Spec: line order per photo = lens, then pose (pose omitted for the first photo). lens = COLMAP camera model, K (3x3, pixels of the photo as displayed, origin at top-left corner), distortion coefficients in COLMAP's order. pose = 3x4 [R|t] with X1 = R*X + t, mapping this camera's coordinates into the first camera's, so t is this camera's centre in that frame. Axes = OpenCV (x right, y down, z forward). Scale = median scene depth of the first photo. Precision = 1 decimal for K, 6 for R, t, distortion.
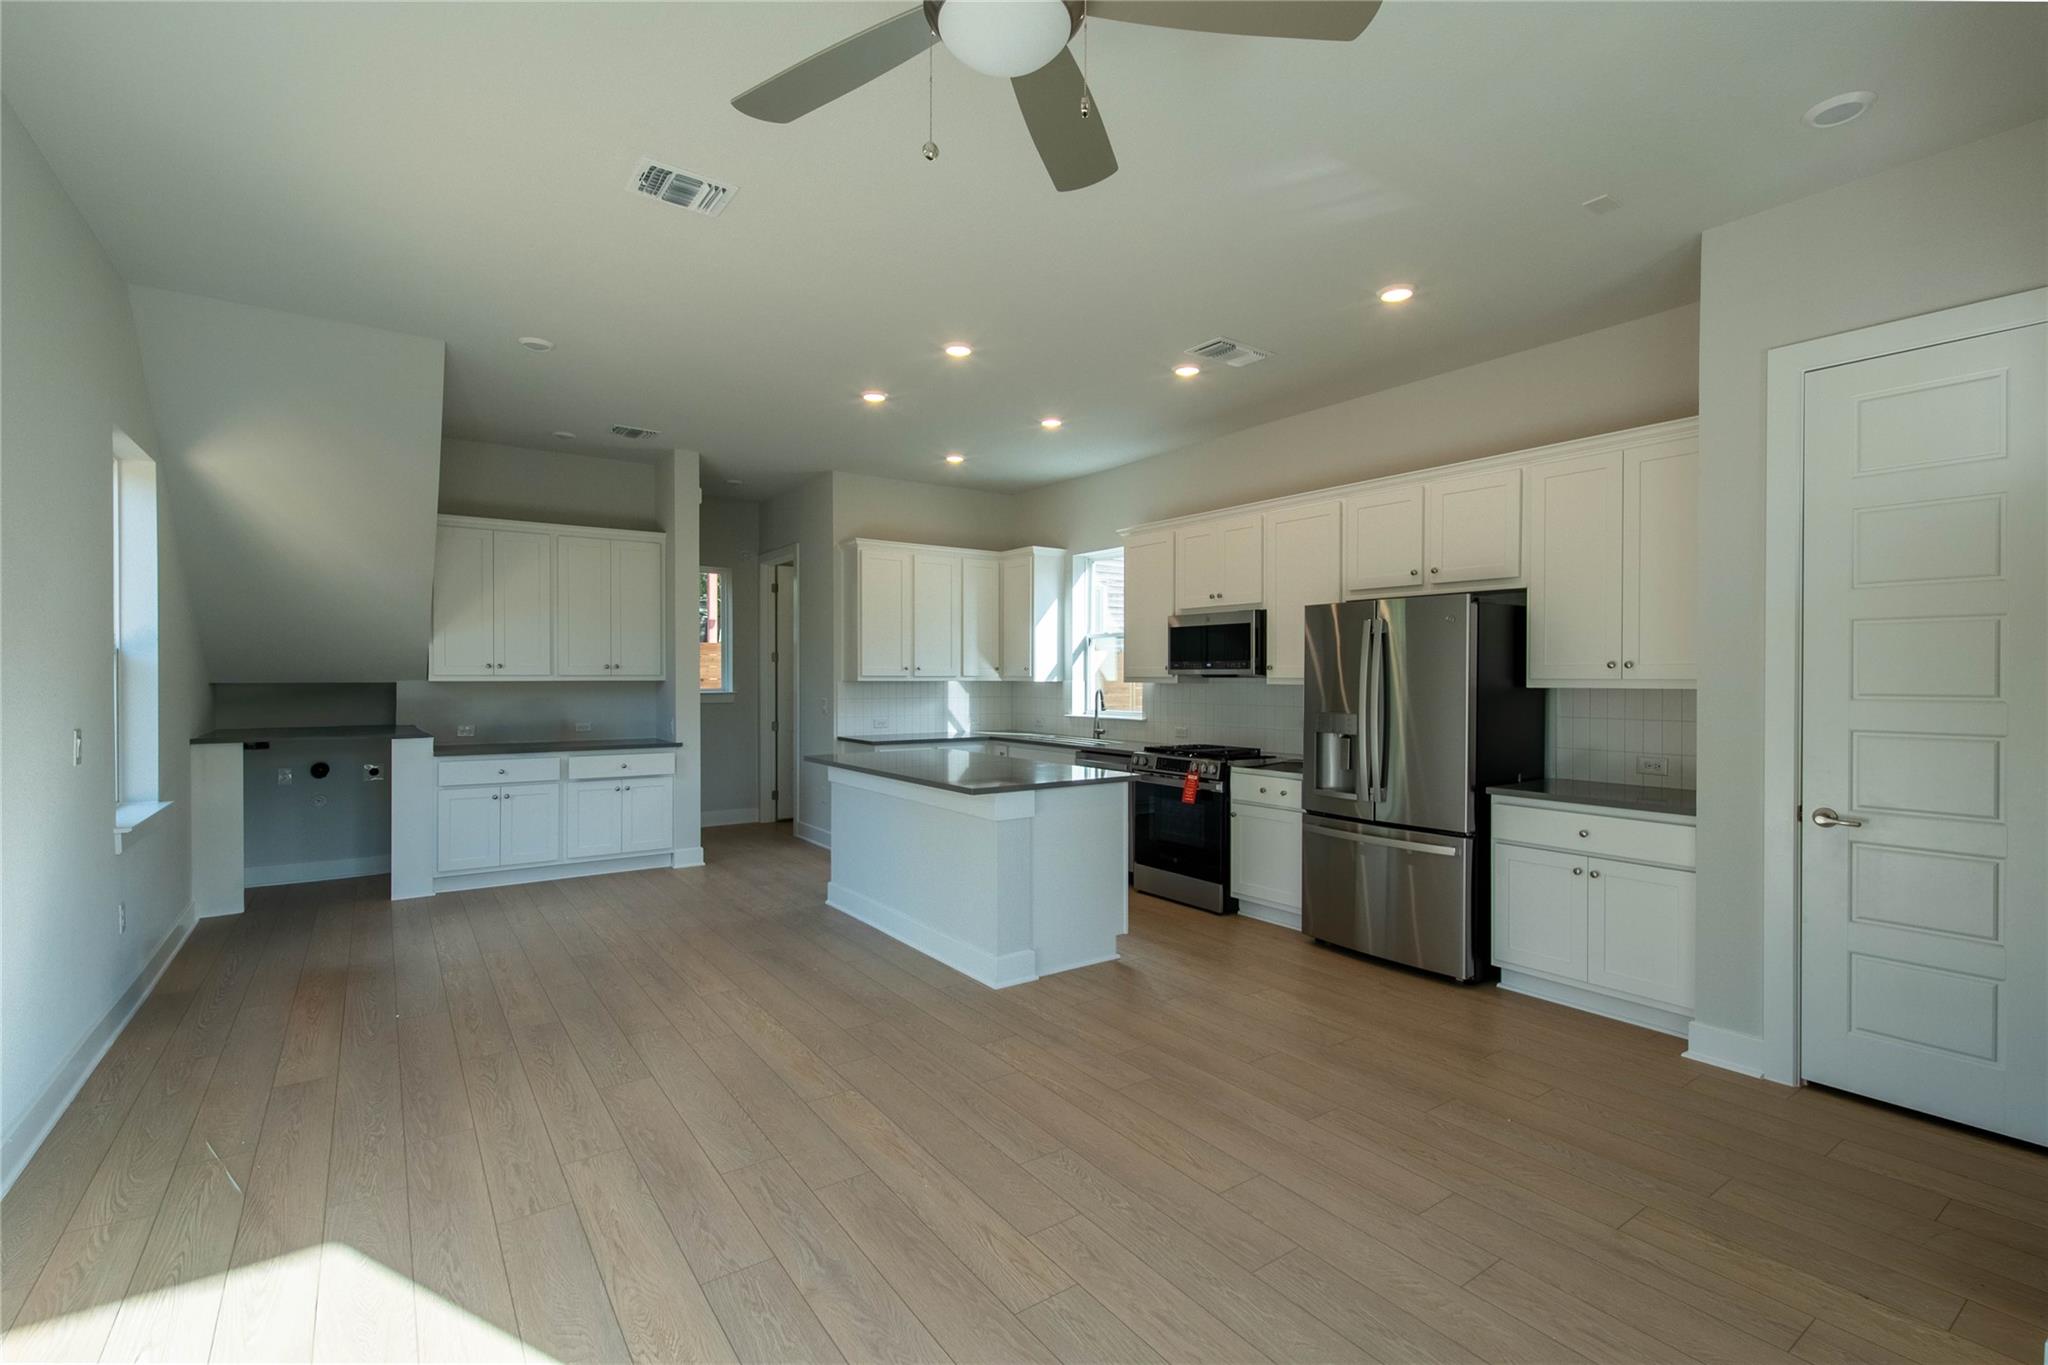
lens RADIAL K [[909.7, 0, 1026.8], [0, 909.7, 678.4], [0, 0, 1]] dist [0.009888, -0.005656]
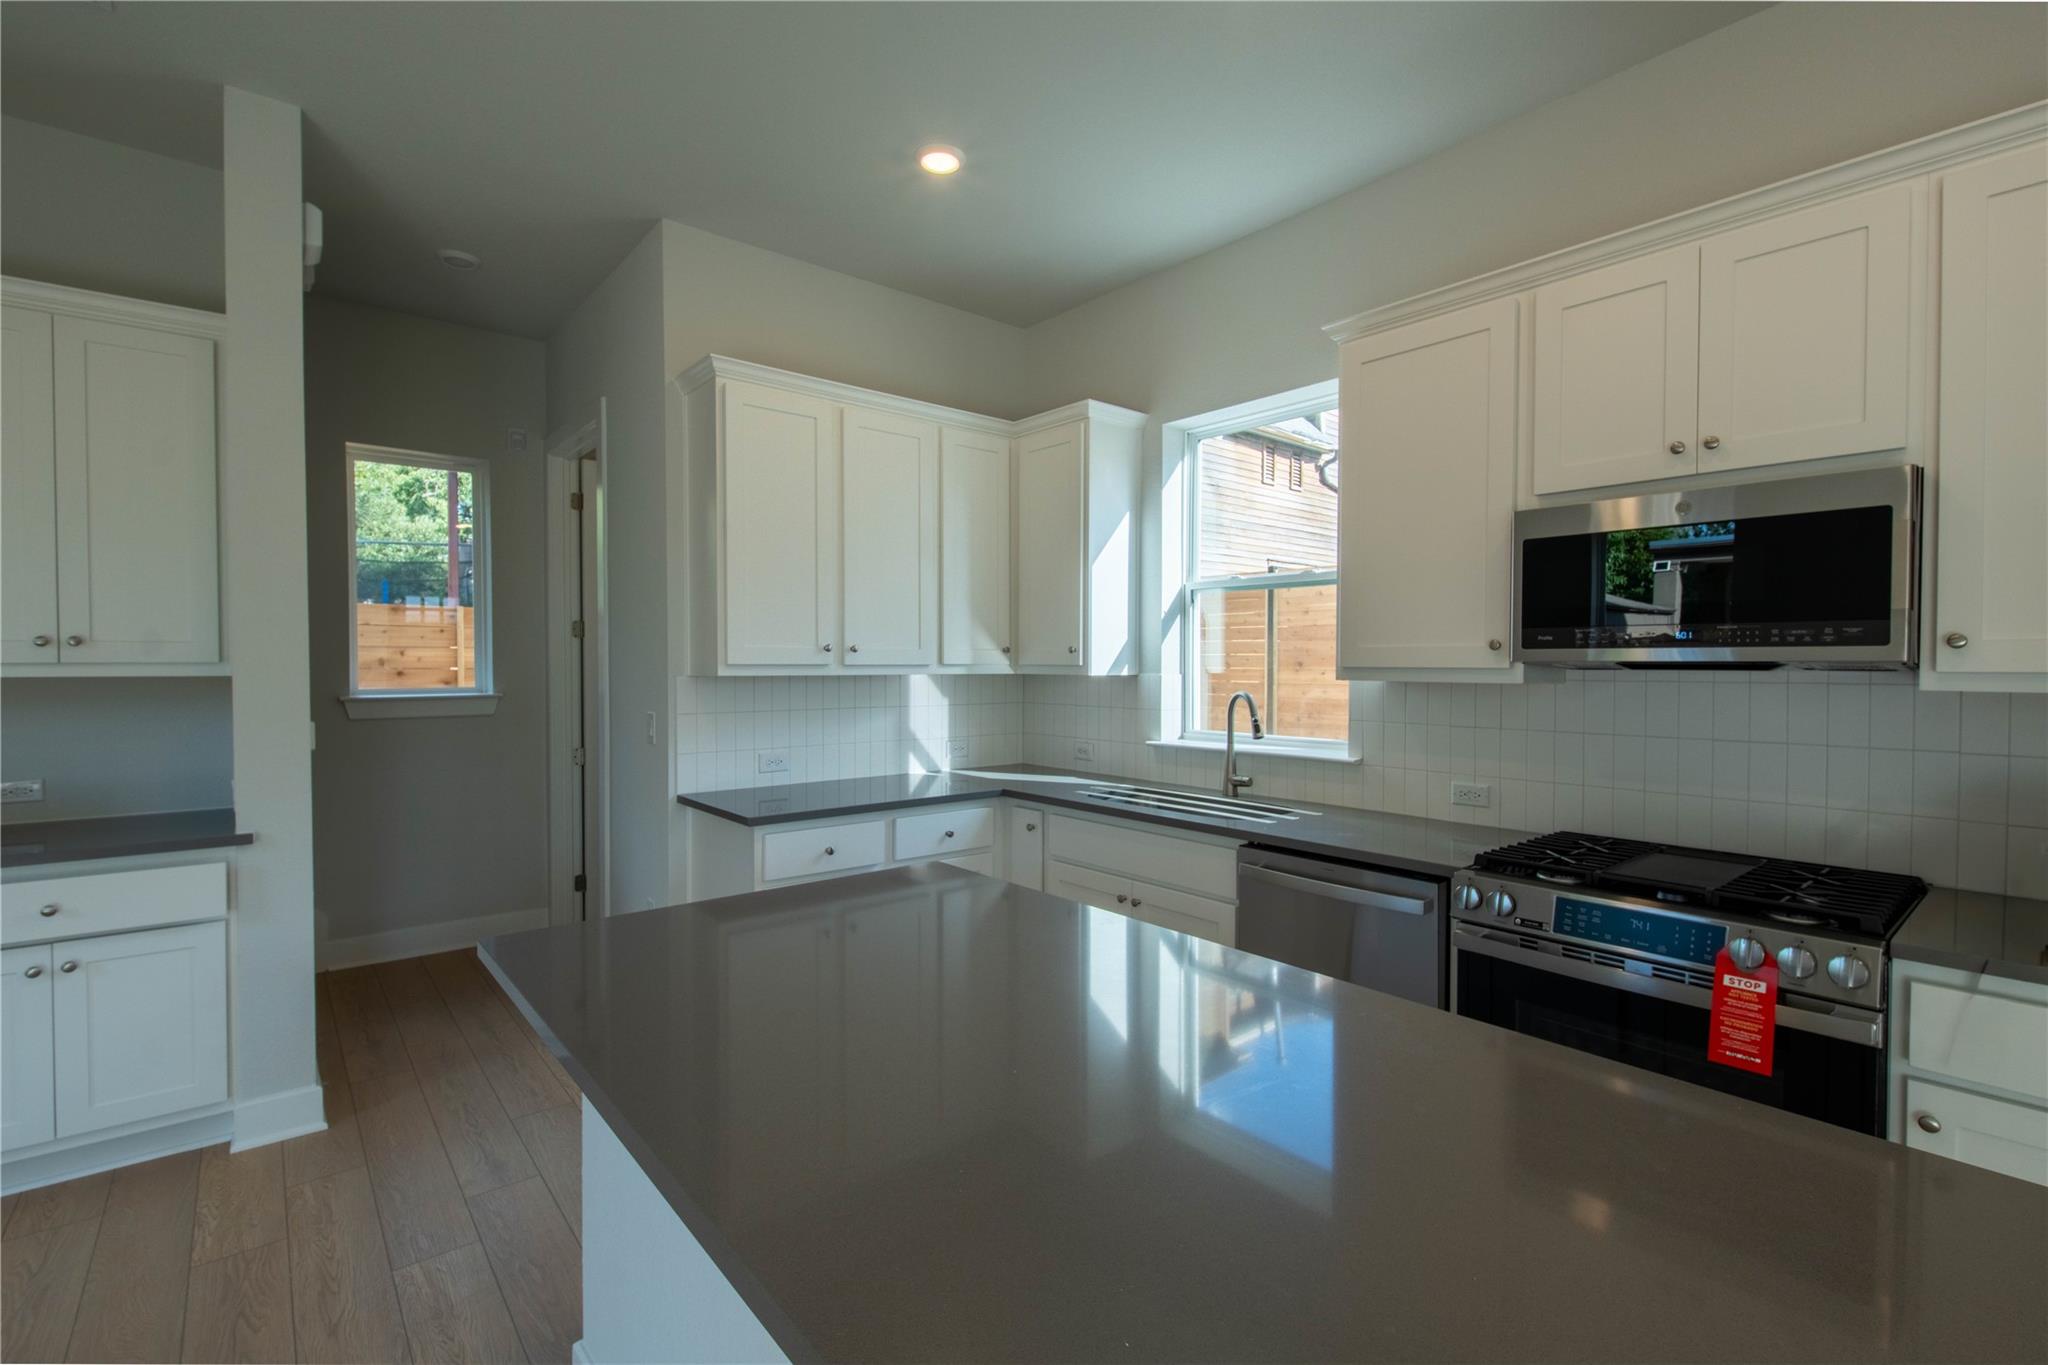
lens RADIAL K [[909.7, 0, 1026.0], [0, 909.7, 677.6], [0, 0, 1]] dist [0.009888, -0.005656]
pose [[0.996006, -0.001585, 0.089270, -0.086009], [0.000331, 0.999901, 0.014058, -0.003005], [-0.089283, -0.013972, 0.995908, 0.625512]]
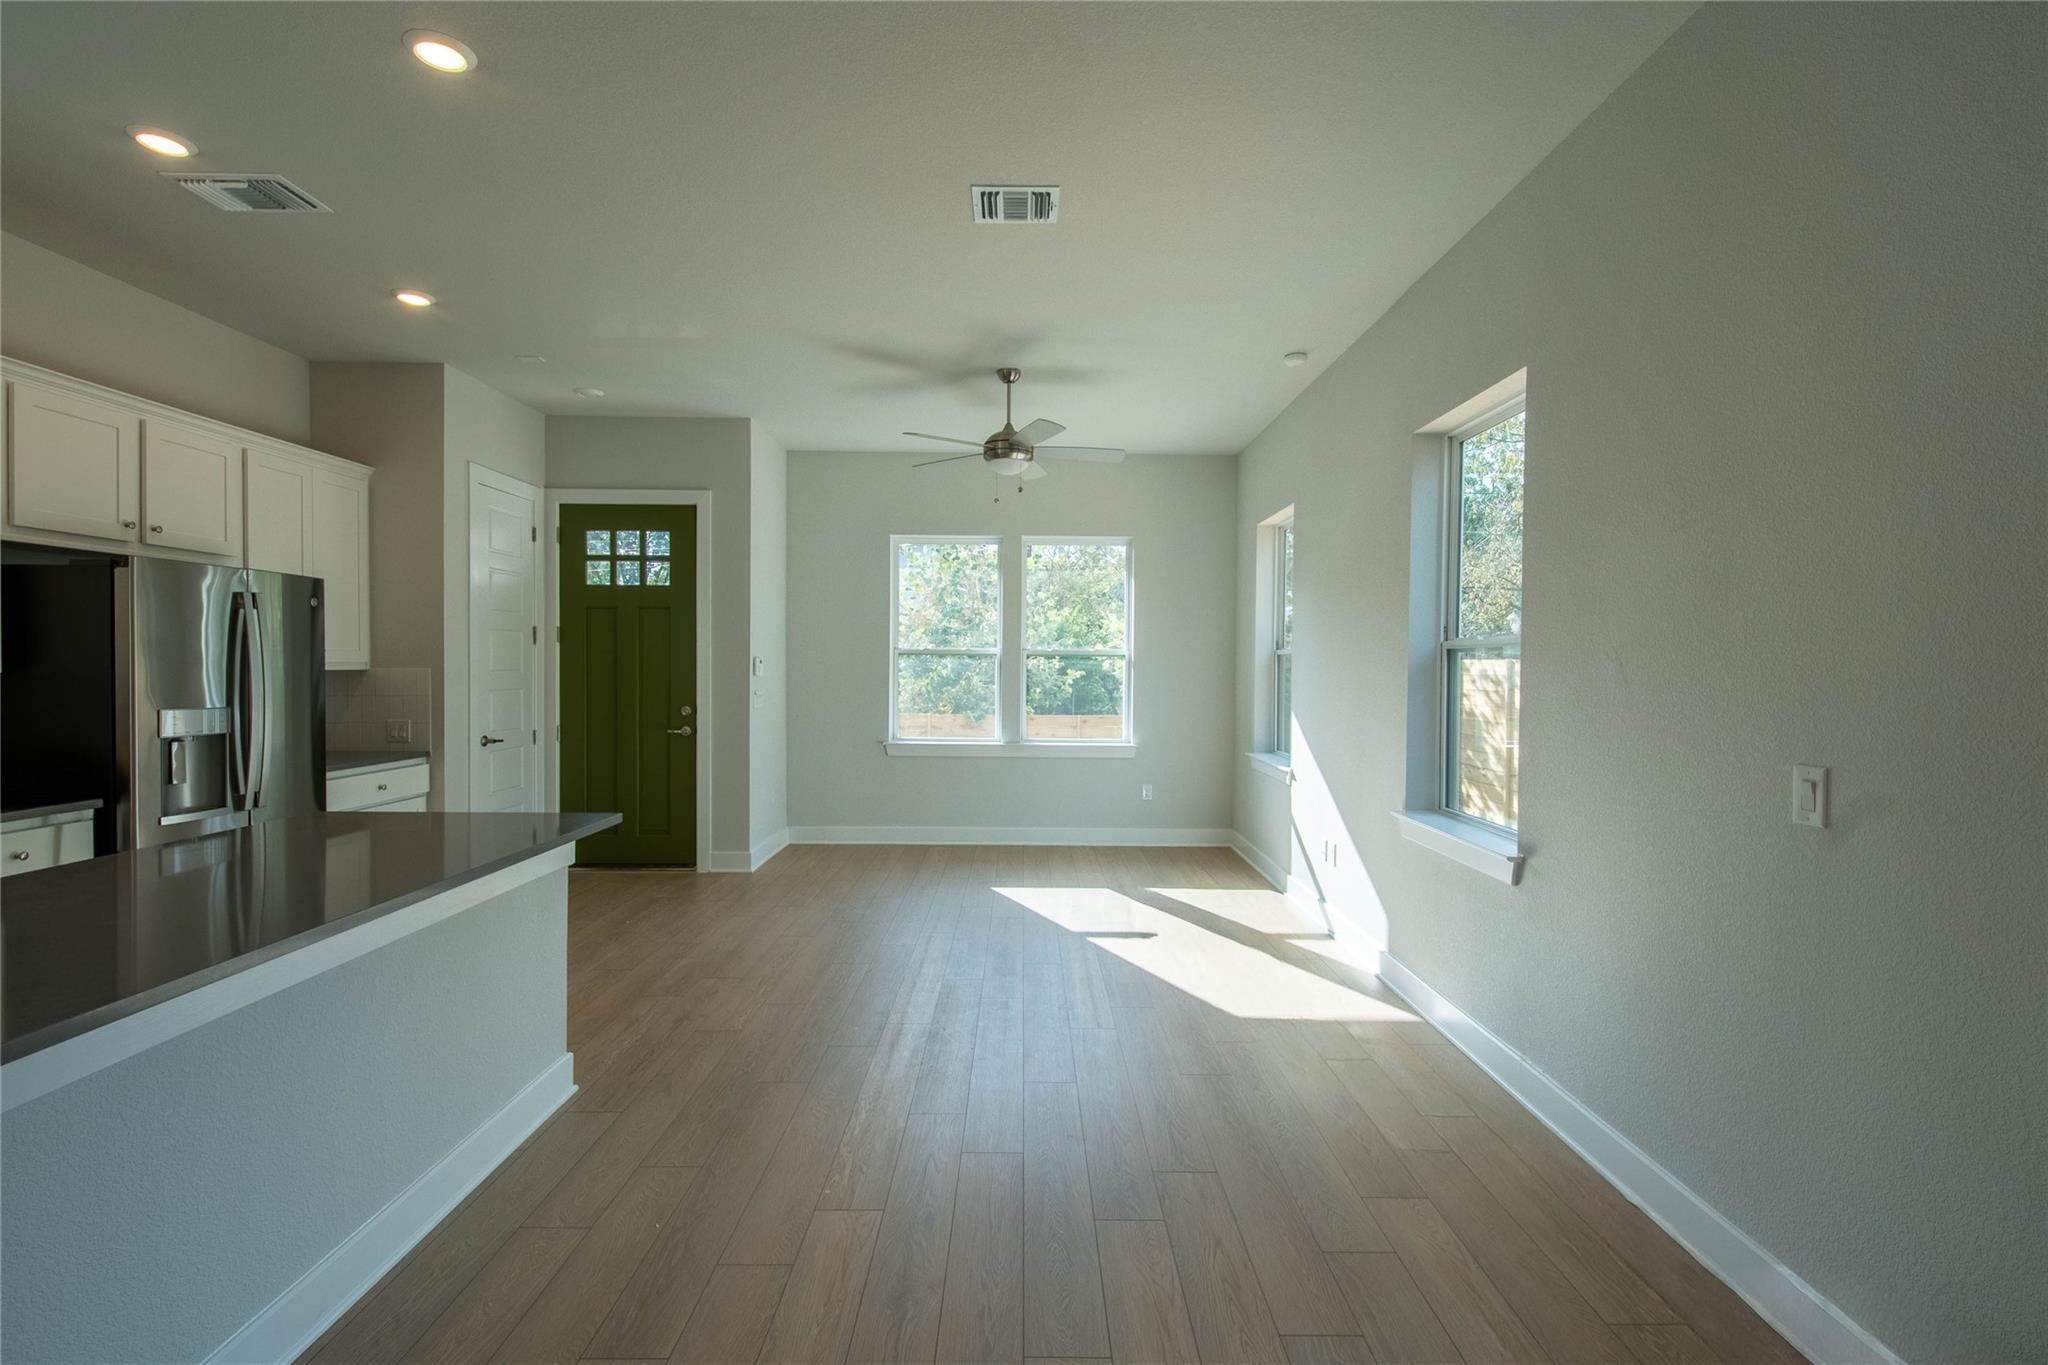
lens RADIAL K [[909.7, 0, 1022.6], [0, 909.7, 676.4], [0, 0, 1]] dist [0.009888, -0.005656]
pose [[-0.817963, -0.015922, 0.575050, -0.495402], [-0.008823, 0.999847, 0.015134, -0.004816], [-0.575203, 0.007306, -0.817978, 0.922761]]
